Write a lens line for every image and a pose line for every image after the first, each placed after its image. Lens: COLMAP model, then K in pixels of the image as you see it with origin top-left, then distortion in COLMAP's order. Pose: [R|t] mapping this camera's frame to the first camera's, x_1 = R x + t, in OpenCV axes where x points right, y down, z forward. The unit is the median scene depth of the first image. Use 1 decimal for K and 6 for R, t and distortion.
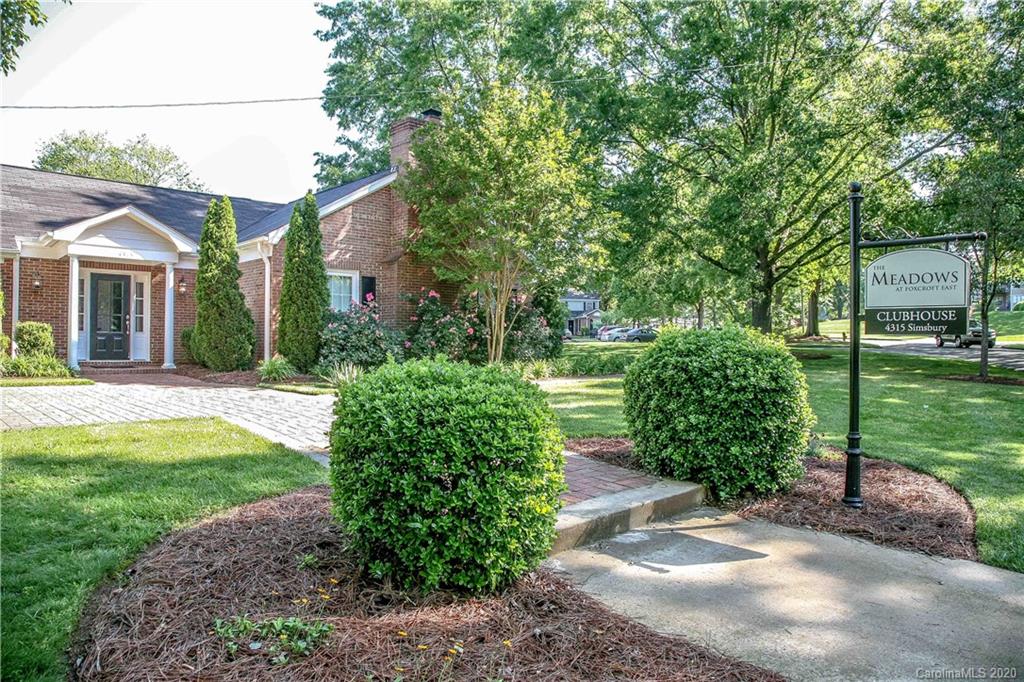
lens RADIAL K [[700.4, 0, 527.6], [0, 700.4, 342.7], [0, 0, 1]] dist [-0.122932, 0.061509]
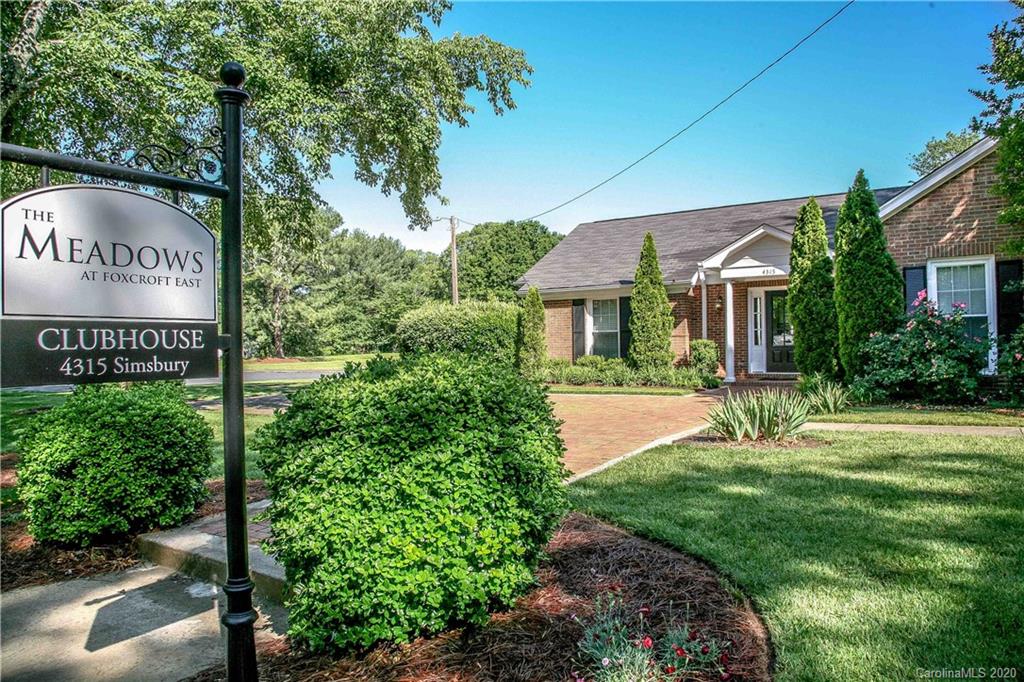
lens RADIAL K [[704.9, 0, 519.9], [0, 704.9, 346.7], [0, 0, 1]] dist [-0.129874, 0.078304]
pose [[0.179684, -0.013838, -0.983627, 0.437895], [0.015380, 0.999818, -0.011256, -0.010326], [0.983604, -0.013105, 0.179864, 0.488758]]
